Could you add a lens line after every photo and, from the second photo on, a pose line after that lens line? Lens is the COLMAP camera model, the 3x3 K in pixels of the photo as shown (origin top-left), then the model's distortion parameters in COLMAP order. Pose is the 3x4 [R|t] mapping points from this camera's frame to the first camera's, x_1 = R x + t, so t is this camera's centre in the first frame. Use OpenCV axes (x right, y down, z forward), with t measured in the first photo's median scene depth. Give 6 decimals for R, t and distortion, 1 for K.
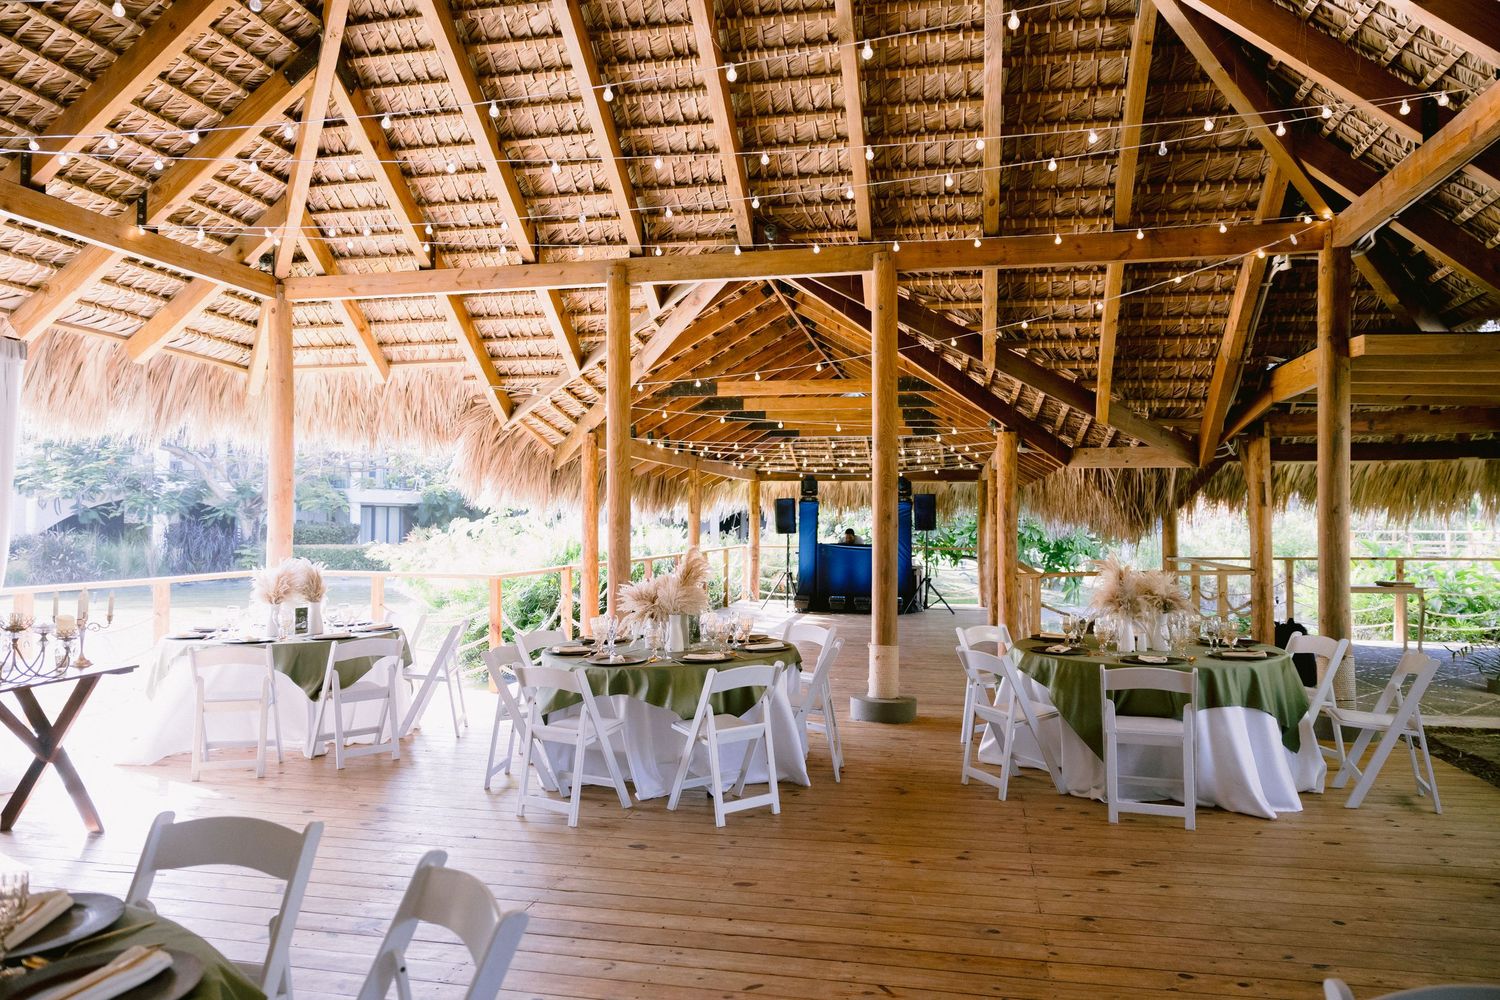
lens RADIAL K [[1020.0, 0, 750.0], [0, 1020.0, 500.0], [0, 0, 1]] dist [0.000989, 0.000088]
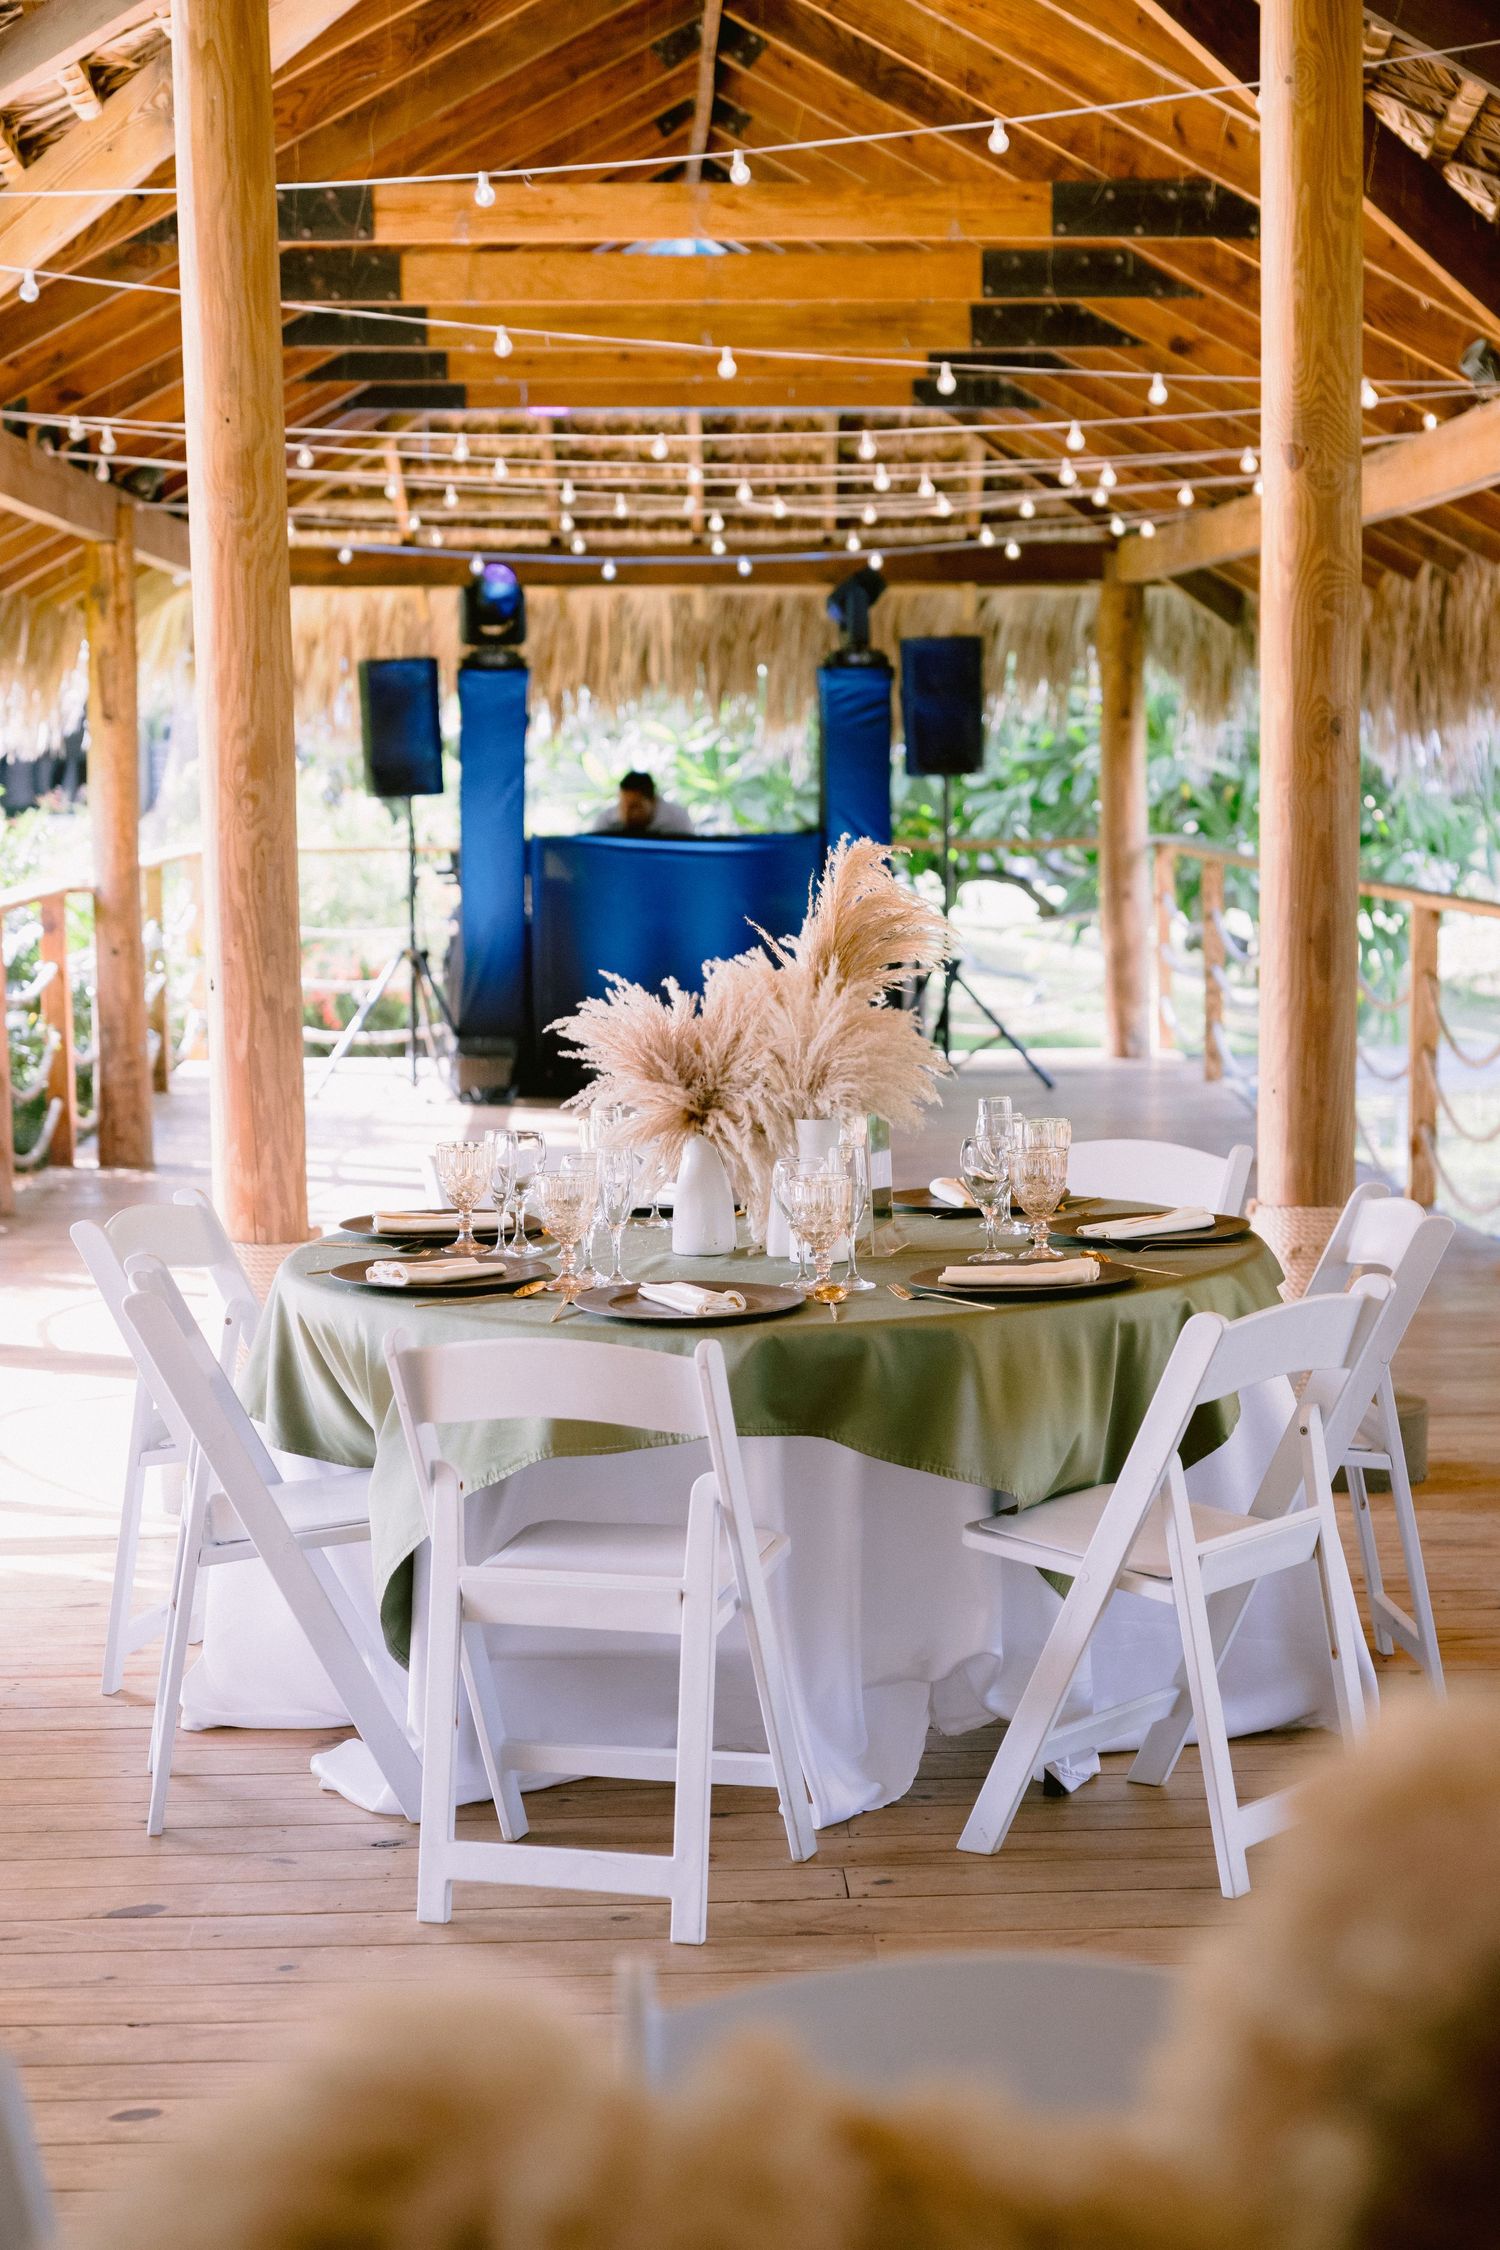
lens RADIAL K [[3948.4, 0, 750.0], [0, 3948.4, 1125.0], [0, 0, 1]] dist [-0.018393, 0.063420]
pose [[0.969804, -0.038011, 0.240905, -0.122812], [0.009932, 0.993116, 0.116716, 0.000051], [-0.243683, -0.110799, 0.963505, 0.019979]]
